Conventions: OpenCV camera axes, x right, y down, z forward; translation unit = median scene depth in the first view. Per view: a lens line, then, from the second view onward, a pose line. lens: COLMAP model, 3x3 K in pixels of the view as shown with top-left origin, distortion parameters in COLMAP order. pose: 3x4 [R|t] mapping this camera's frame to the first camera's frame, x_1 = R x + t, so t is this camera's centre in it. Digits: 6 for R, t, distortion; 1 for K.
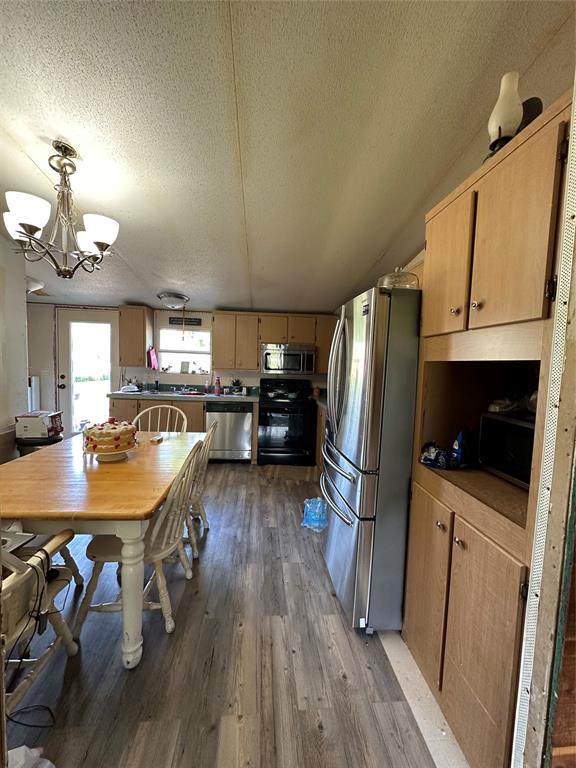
lens RADIAL K [[306.0, 0, 286.9], [0, 306.0, 384.2], [0, 0, 1]] dist [-0.002169, 0.000641]
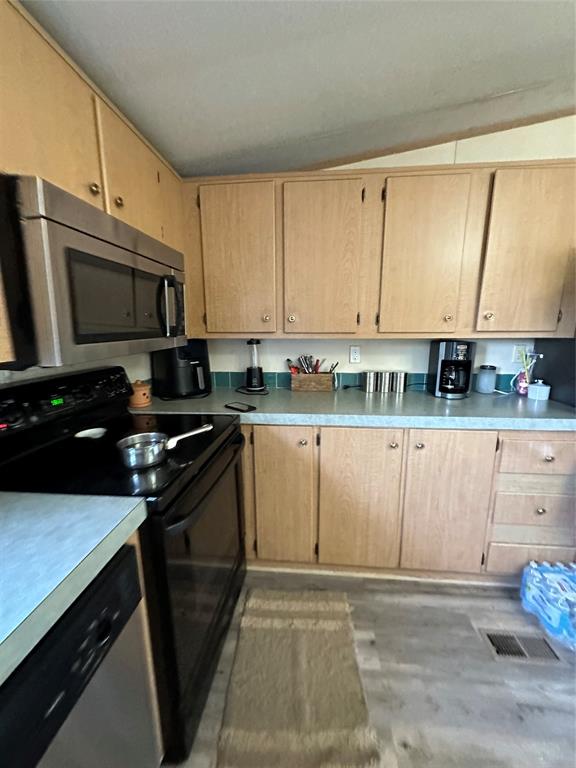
lens RADIAL K [[306.0, 0, 286.9], [0, 306.0, 384.2], [0, 0, 1]] dist [-0.002169, 0.000641]
pose [[0.175328, -0.215085, 0.960728, -0.258464], [0.075799, 0.975896, 0.204648, -0.058242], [-0.981588, 0.036942, 0.187406, 0.948324]]
